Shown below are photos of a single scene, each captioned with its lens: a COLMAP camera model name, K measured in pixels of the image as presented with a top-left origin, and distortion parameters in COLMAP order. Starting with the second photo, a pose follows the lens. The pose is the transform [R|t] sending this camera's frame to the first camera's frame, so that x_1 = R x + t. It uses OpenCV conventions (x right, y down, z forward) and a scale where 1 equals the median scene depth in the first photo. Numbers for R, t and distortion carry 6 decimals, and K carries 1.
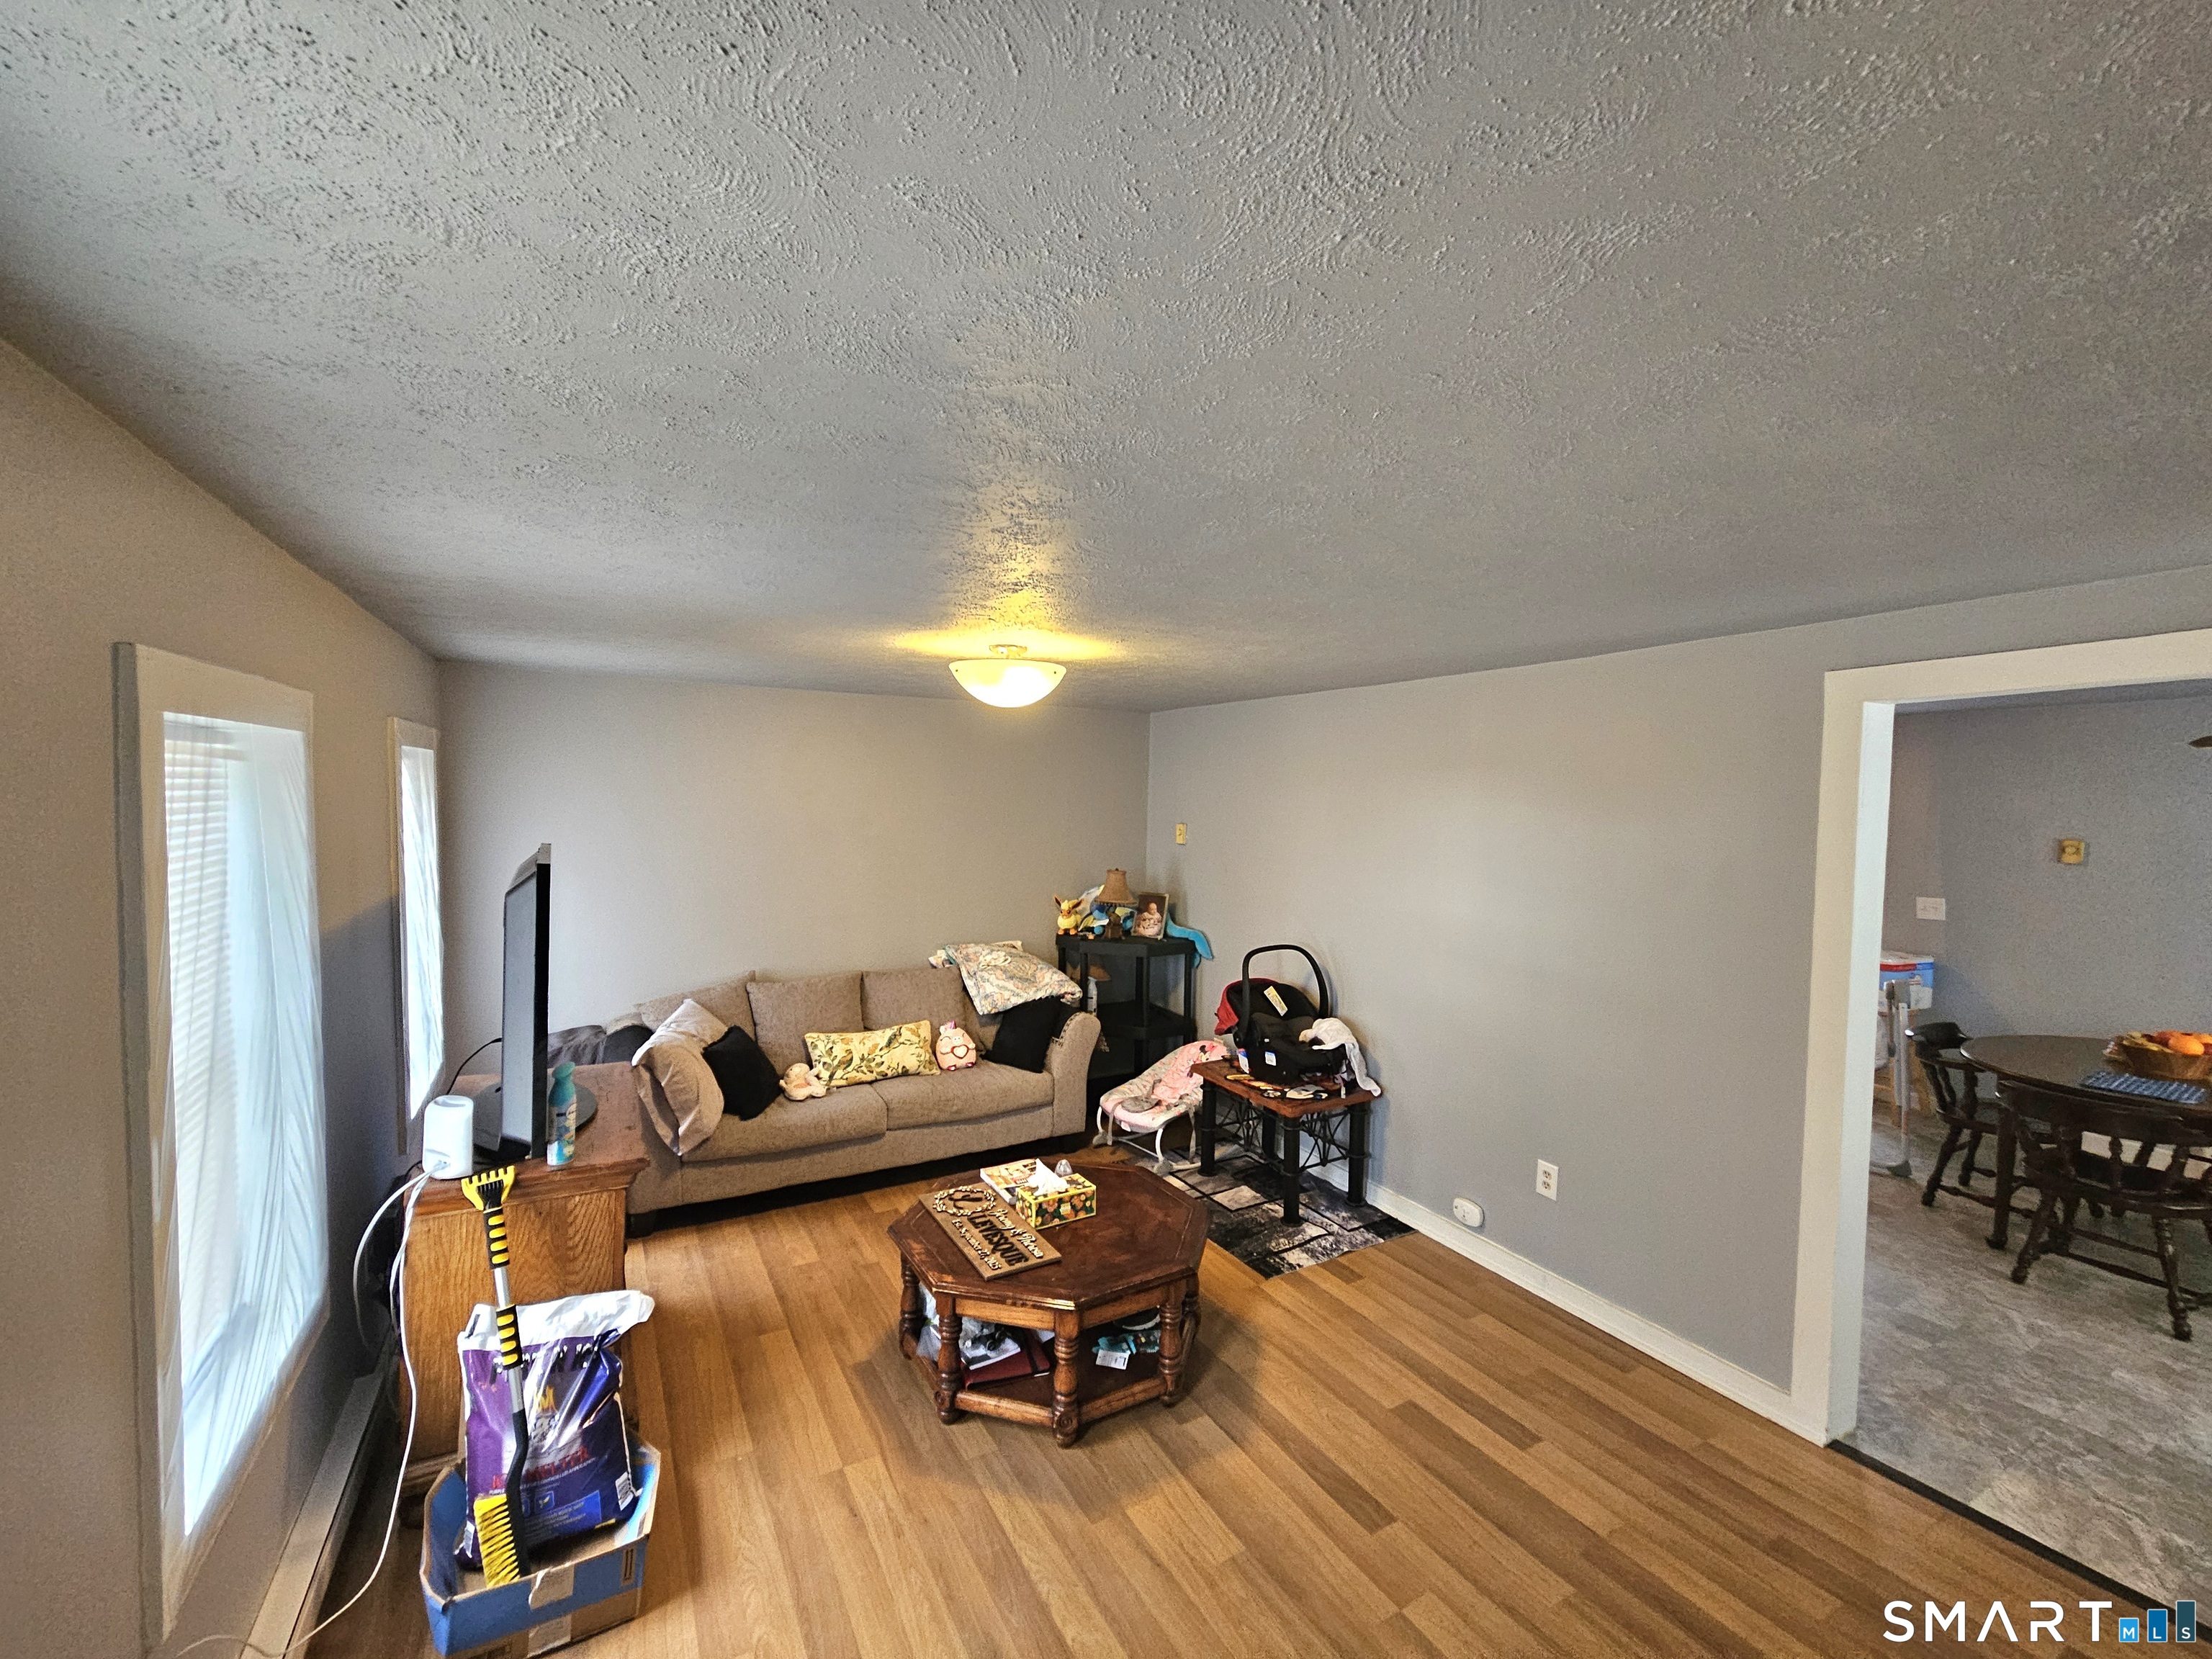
lens RADIAL K [[907.7, 0, 1098.3], [0, 907.7, 820.6], [0, 0, 1]] dist [0.000974, 0.000084]
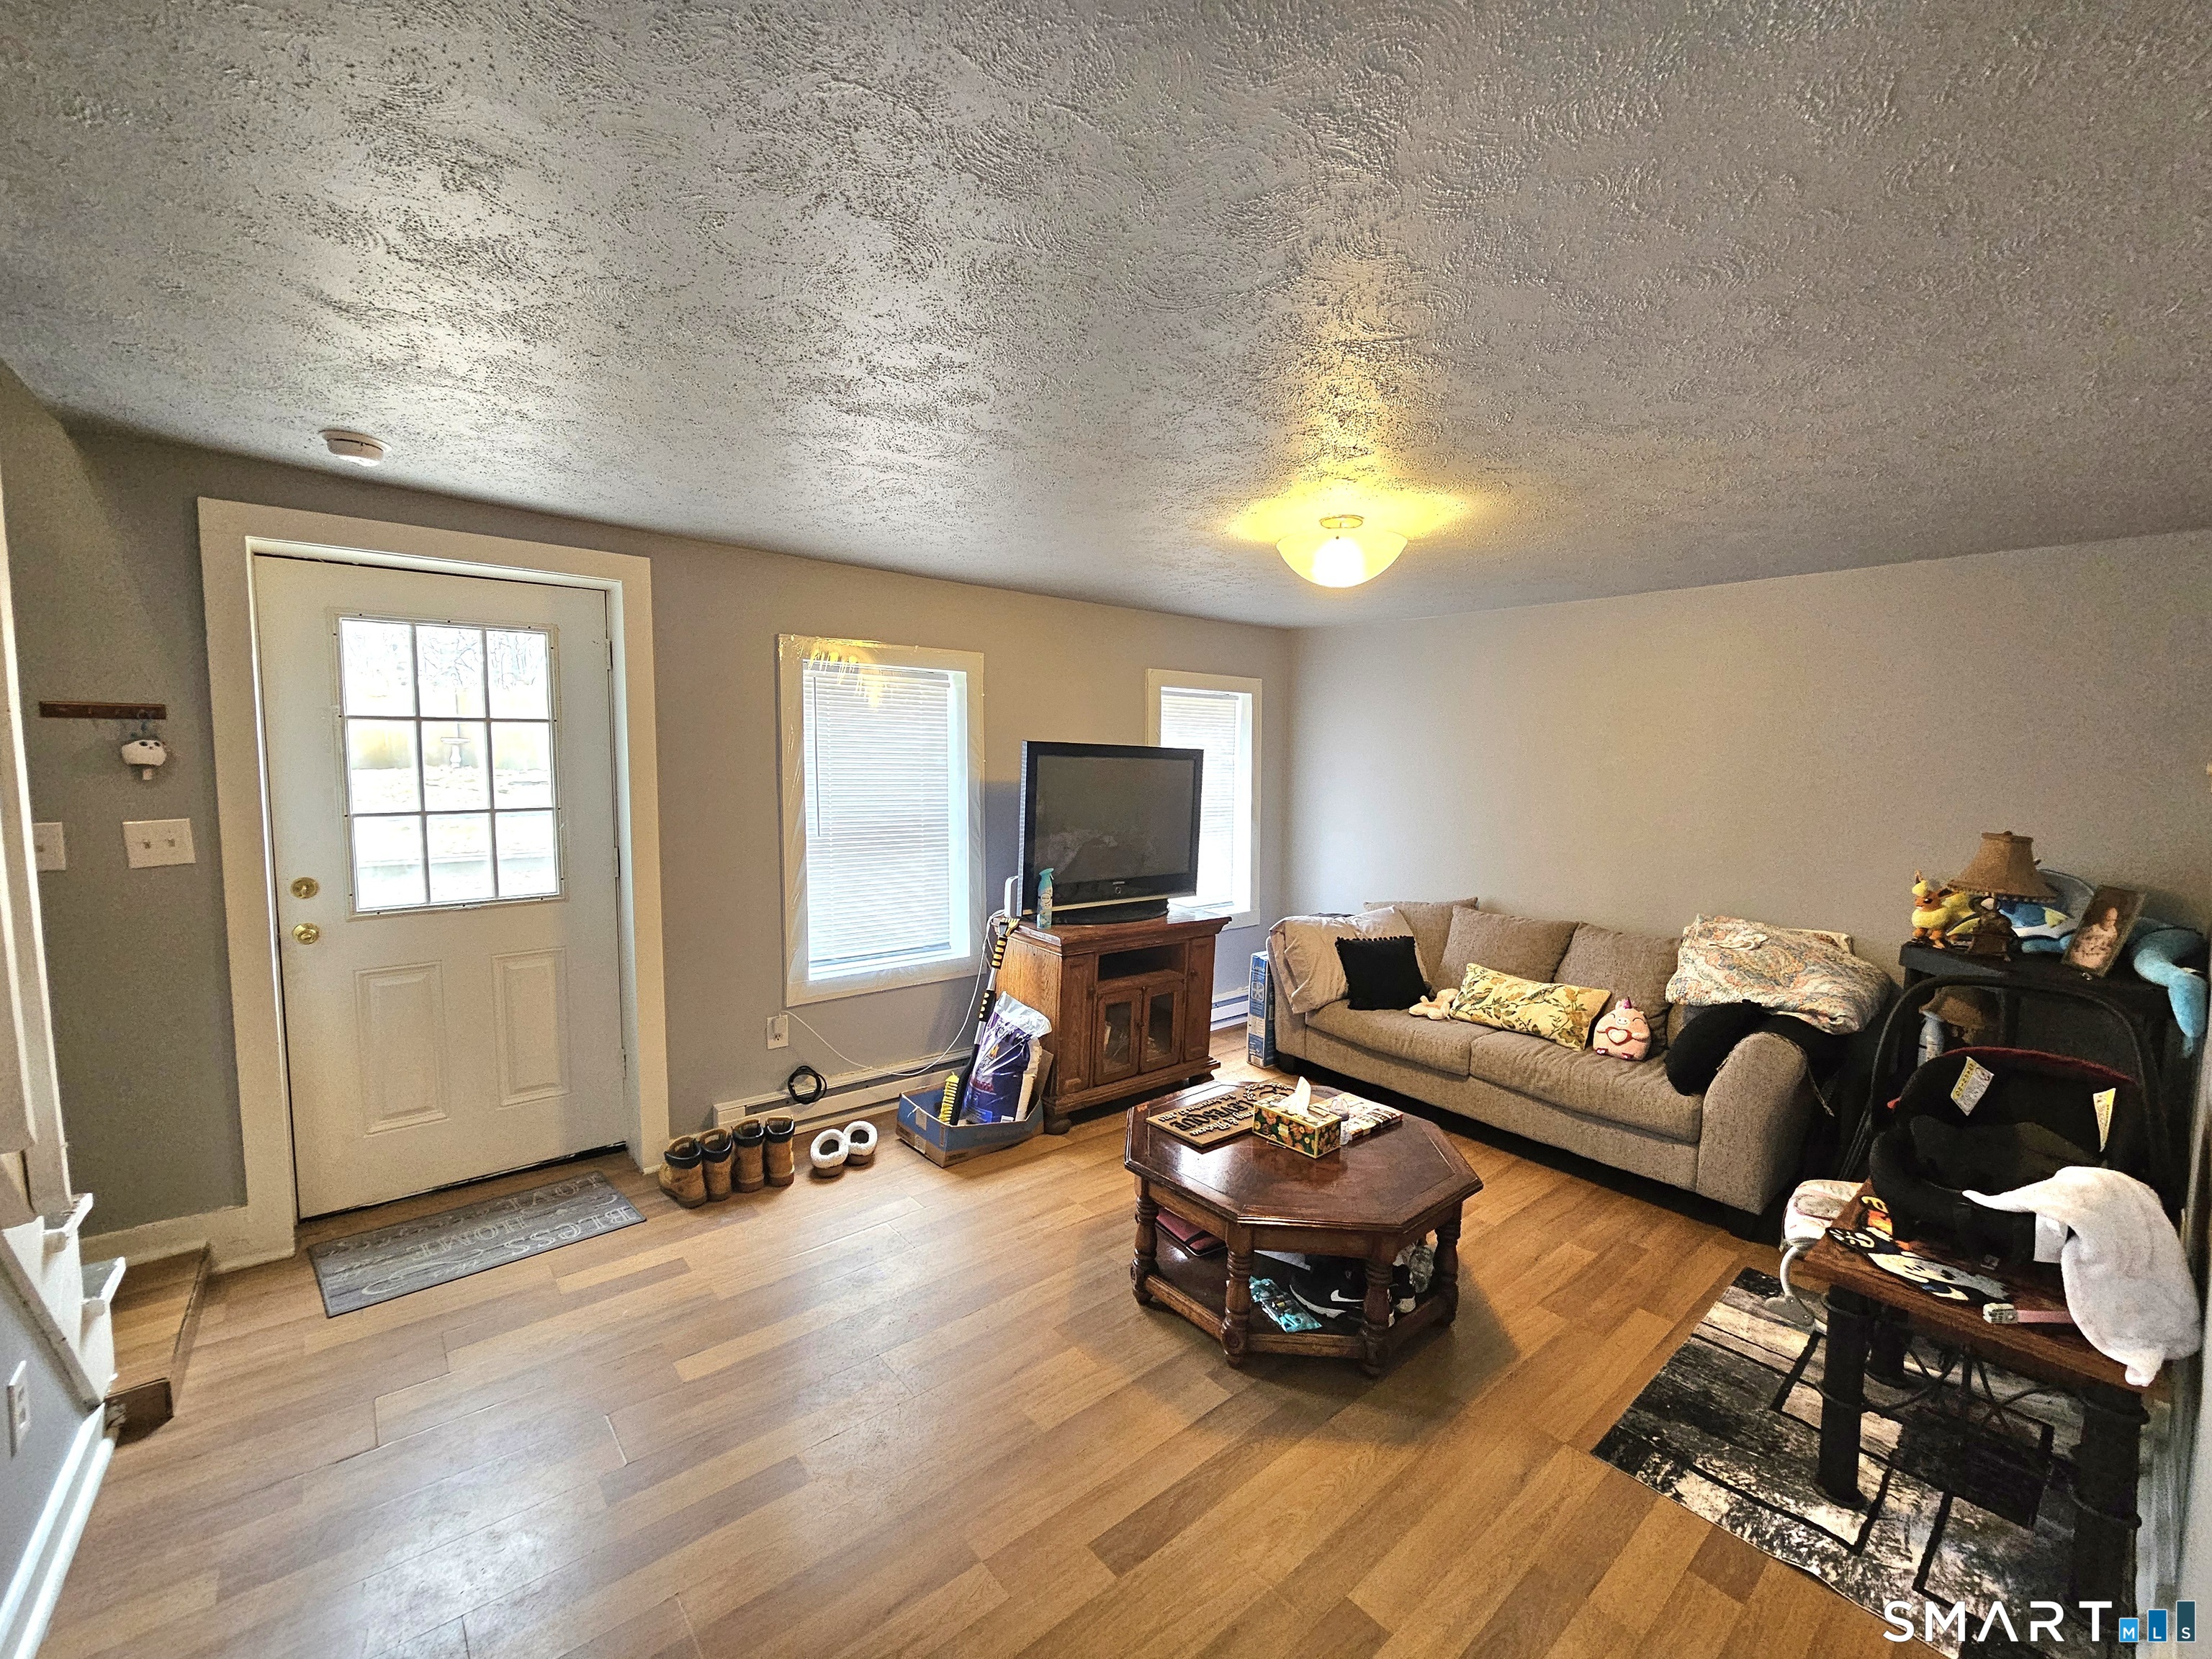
lens RADIAL K [[907.7, 0, 1122.5], [0, 907.7, 830.2], [0, 0, 1]] dist [0.000974, 0.000084]
pose [[0.192943, 0.065743, -0.979005, 0.850432], [-0.048494, 0.997172, 0.057406, 0.086625], [0.980011, 0.036400, 0.195585, 0.687842]]
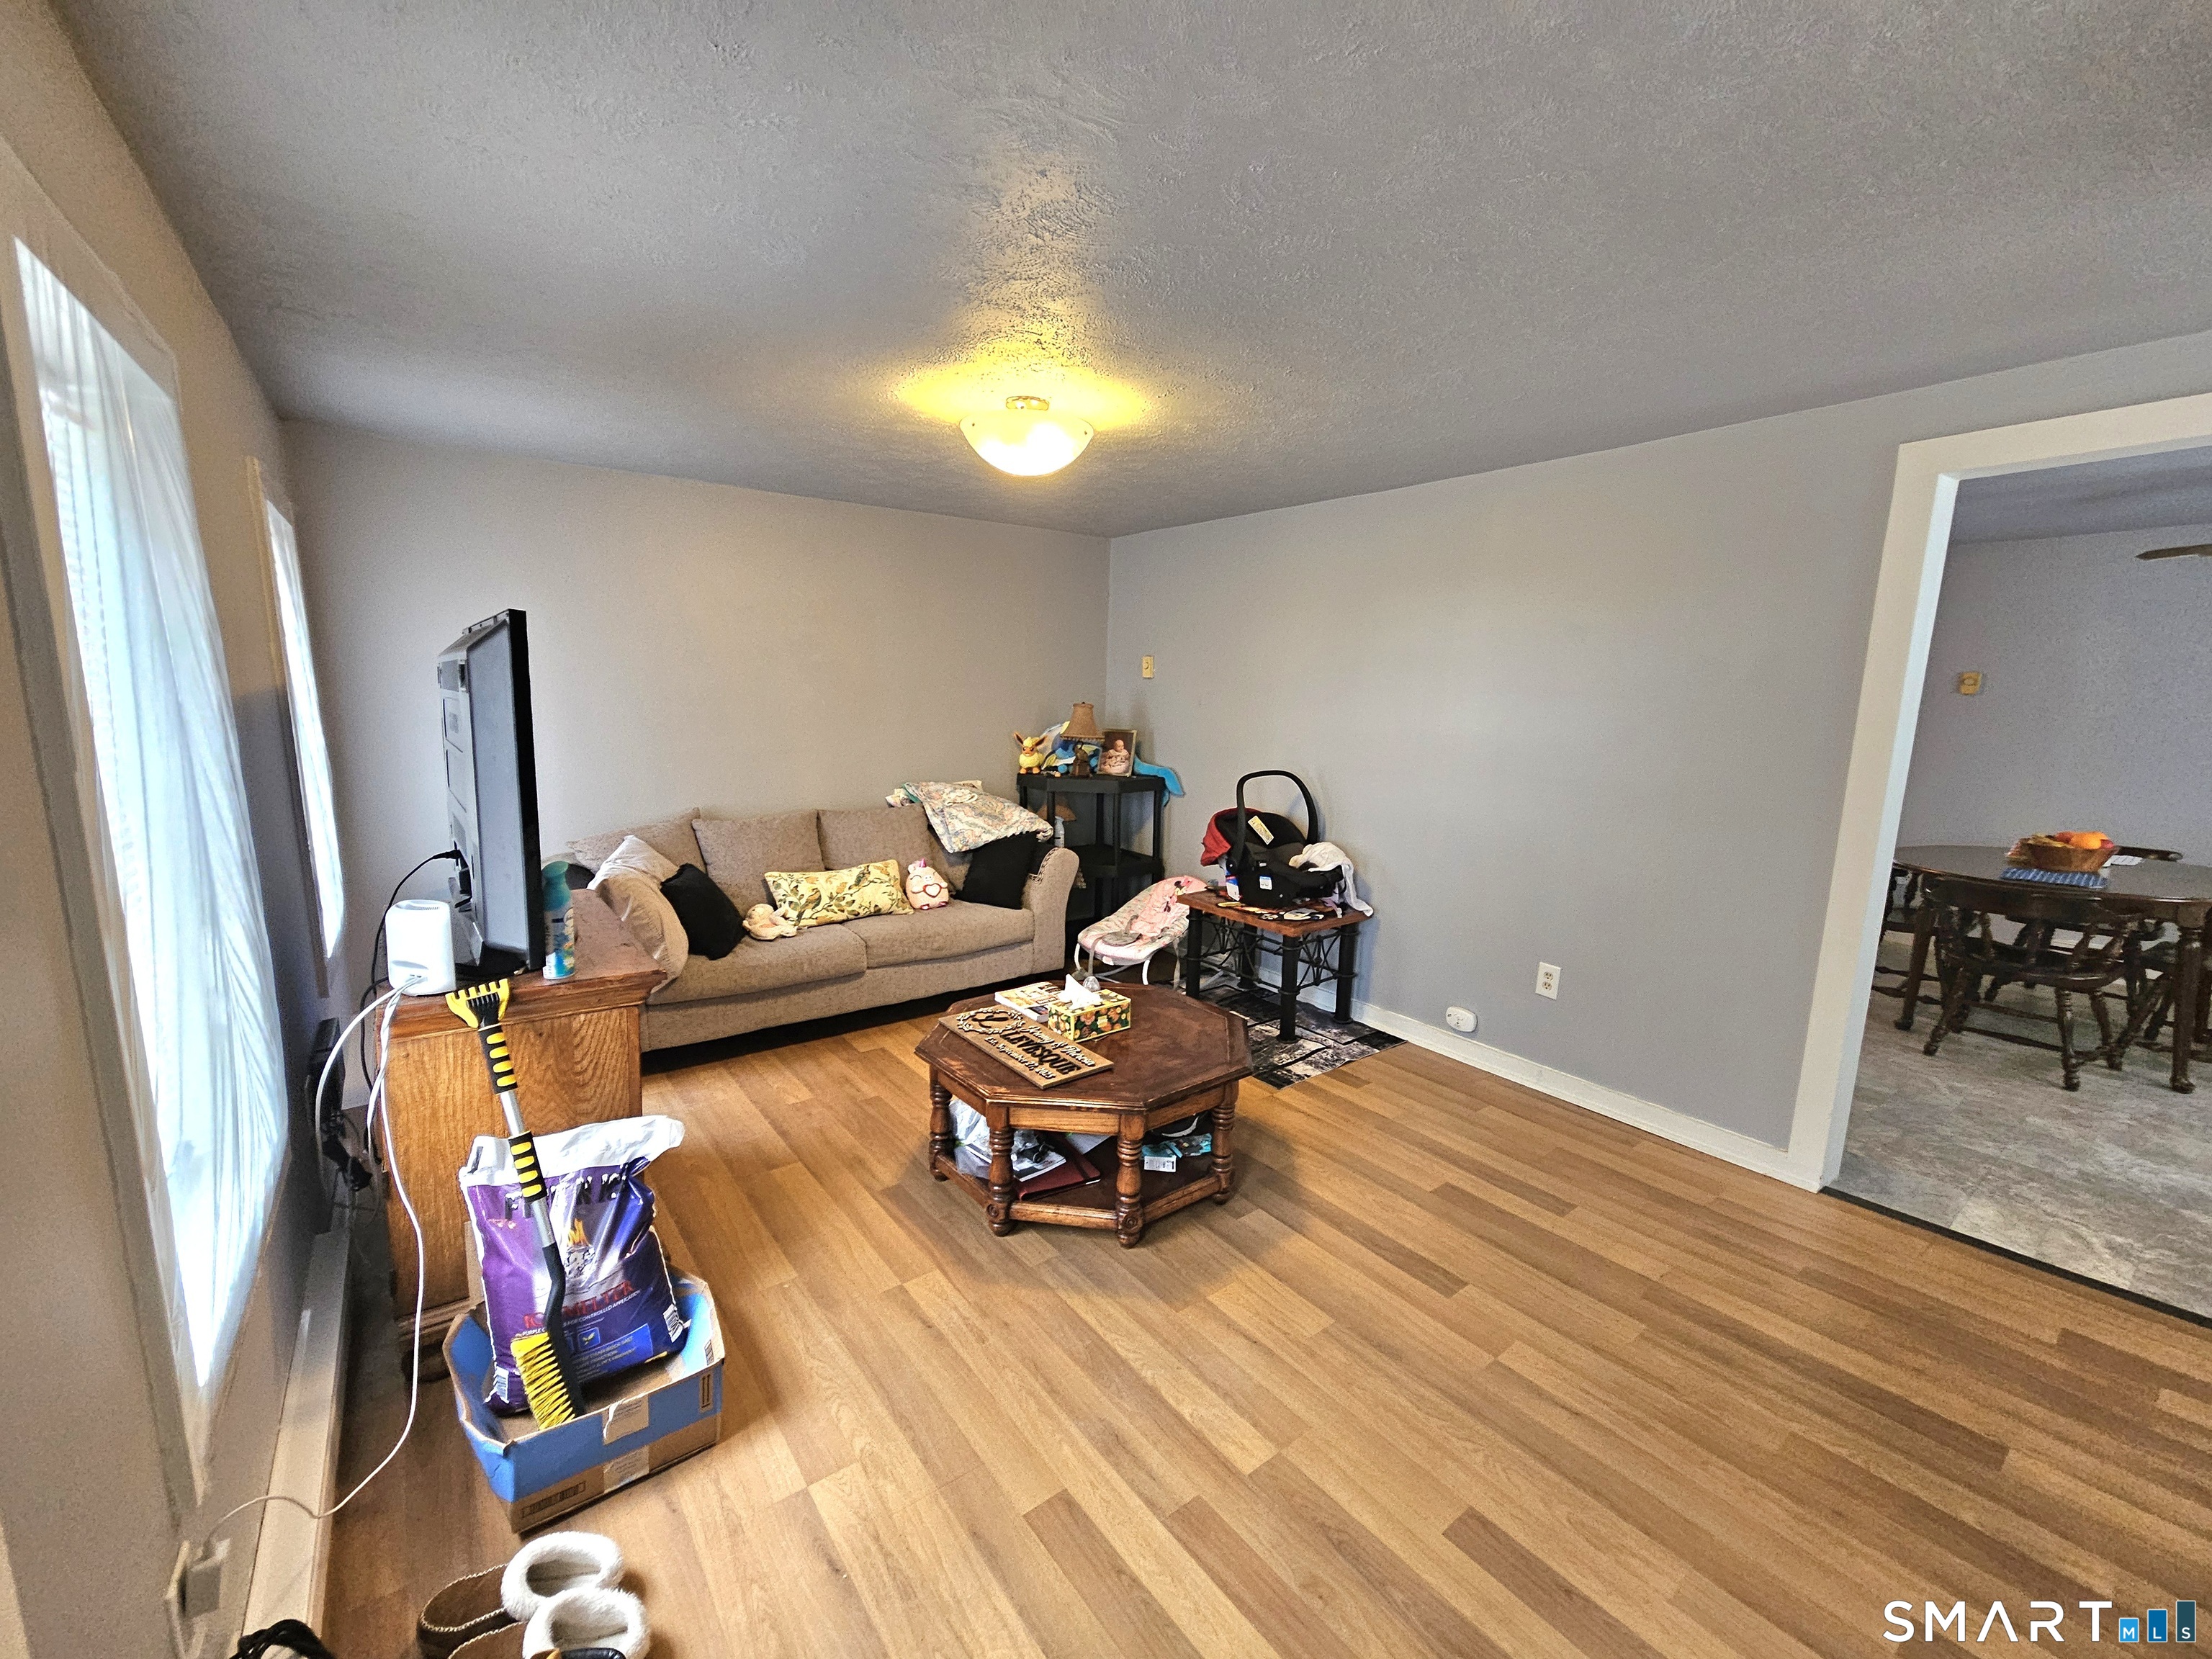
lens RADIAL K [[907.7, 0, 1097.8], [0, 907.7, 821.8], [0, 0, 1]] dist [0.000974, 0.000084]
pose [[0.991180, -0.016793, 0.131455, -0.171058], [0.000050, 0.991986, 0.126349, 0.106016], [-0.132523, -0.125228, 0.983237, 0.098594]]
